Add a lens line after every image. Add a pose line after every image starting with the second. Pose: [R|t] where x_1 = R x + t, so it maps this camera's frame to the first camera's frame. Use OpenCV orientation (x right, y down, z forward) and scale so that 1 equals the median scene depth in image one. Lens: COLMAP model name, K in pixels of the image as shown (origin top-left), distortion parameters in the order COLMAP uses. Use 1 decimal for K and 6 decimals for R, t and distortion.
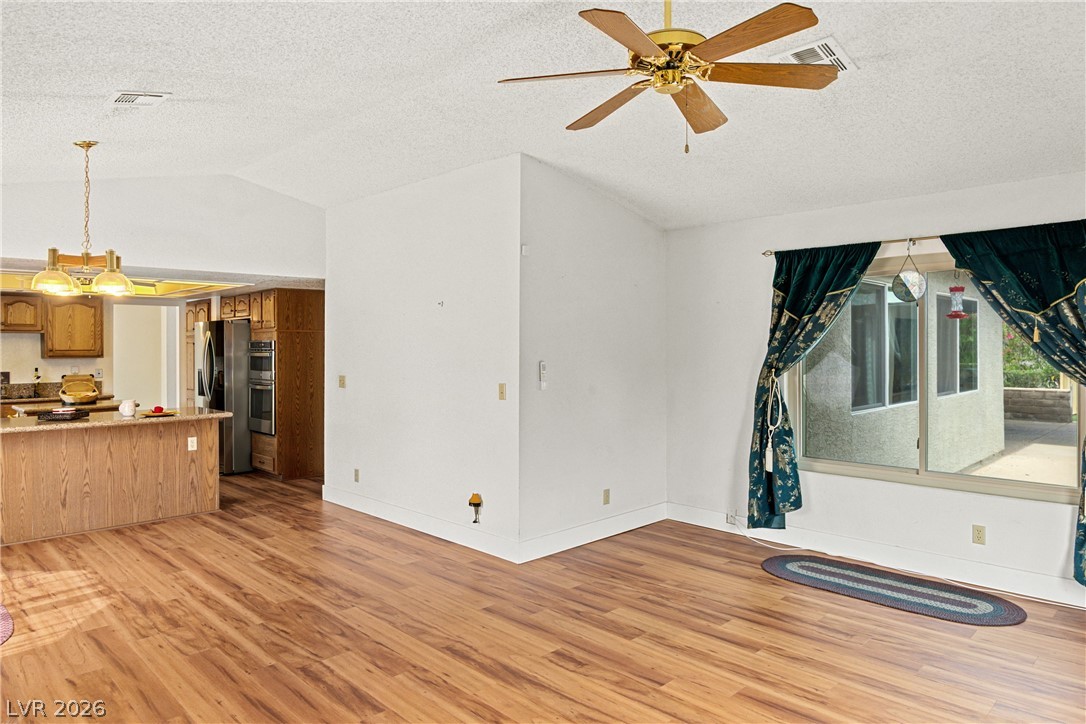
lens RADIAL K [[680.6, 0, 551.3], [0, 680.6, 362.1], [0, 0, 1]] dist [-0.014988, -0.003684]
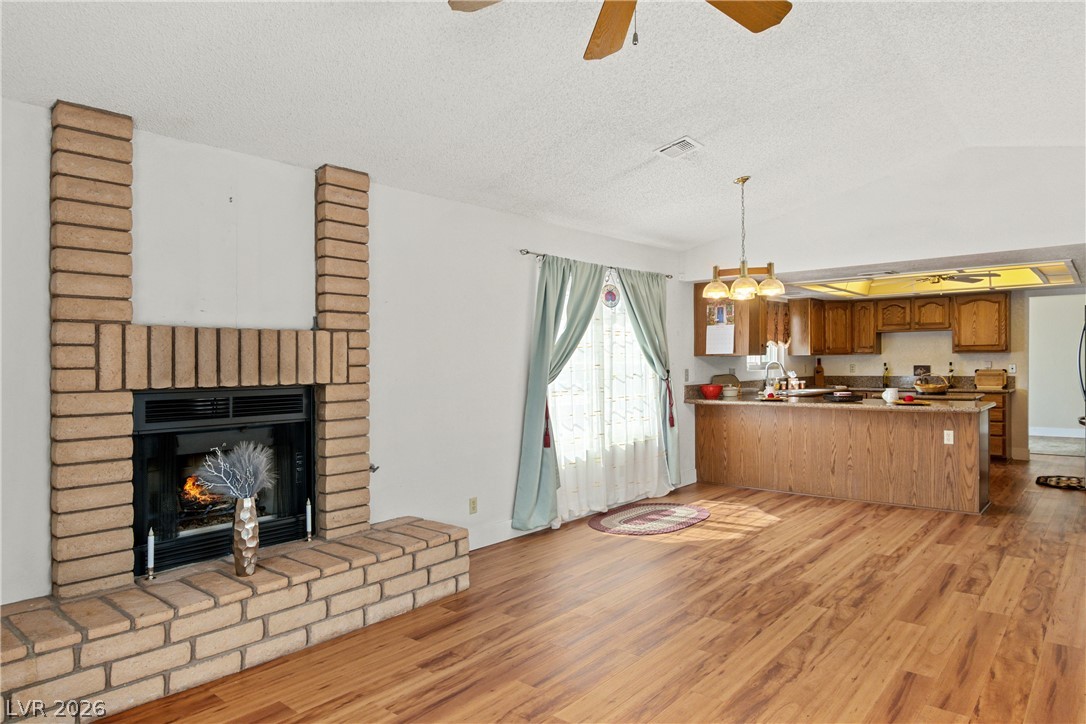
lens RADIAL K [[680.6, 0, 535.0], [0, 680.6, 368.0], [0, 0, 1]] dist [-0.014988, -0.003684]
pose [[0.068963, 0.011272, -0.997556, 0.591206], [-0.008188, 0.999909, 0.010733, 0.025328], [0.997586, 0.007428, 0.069049, 0.527026]]
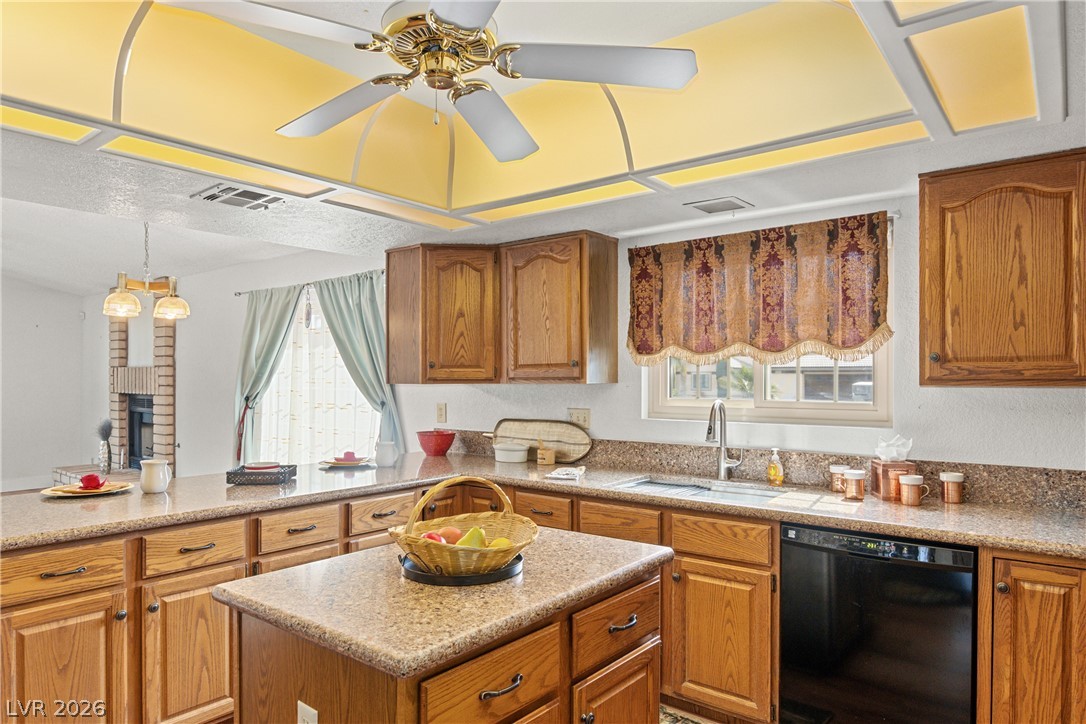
lens RADIAL K [[680.6, 0, 541.8], [0, 680.6, 371.6], [0, 0, 1]] dist [-0.014988, -0.003684]
pose [[-0.994658, 0.002928, -0.103188, -1.254664], [0.001660, 0.999922, 0.012373, -0.023024], [0.103216, 0.012136, -0.994585, 2.228817]]
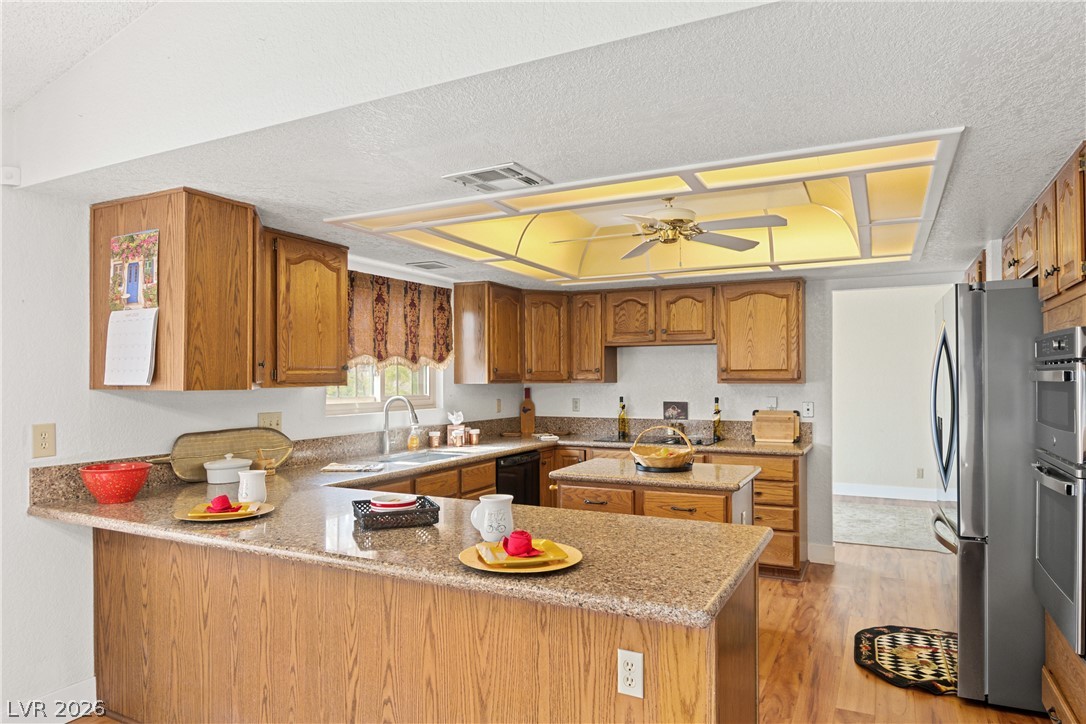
lens RADIAL K [[680.6, 0, 539.8], [0, 680.6, 365.8], [0, 0, 1]] dist [-0.014988, -0.003684]
pose [[0.307548, -0.015441, -0.951407, -0.394519], [-0.018165, 0.999591, -0.022095, -0.008679], [0.951359, 0.024078, 0.307142, 1.323539]]
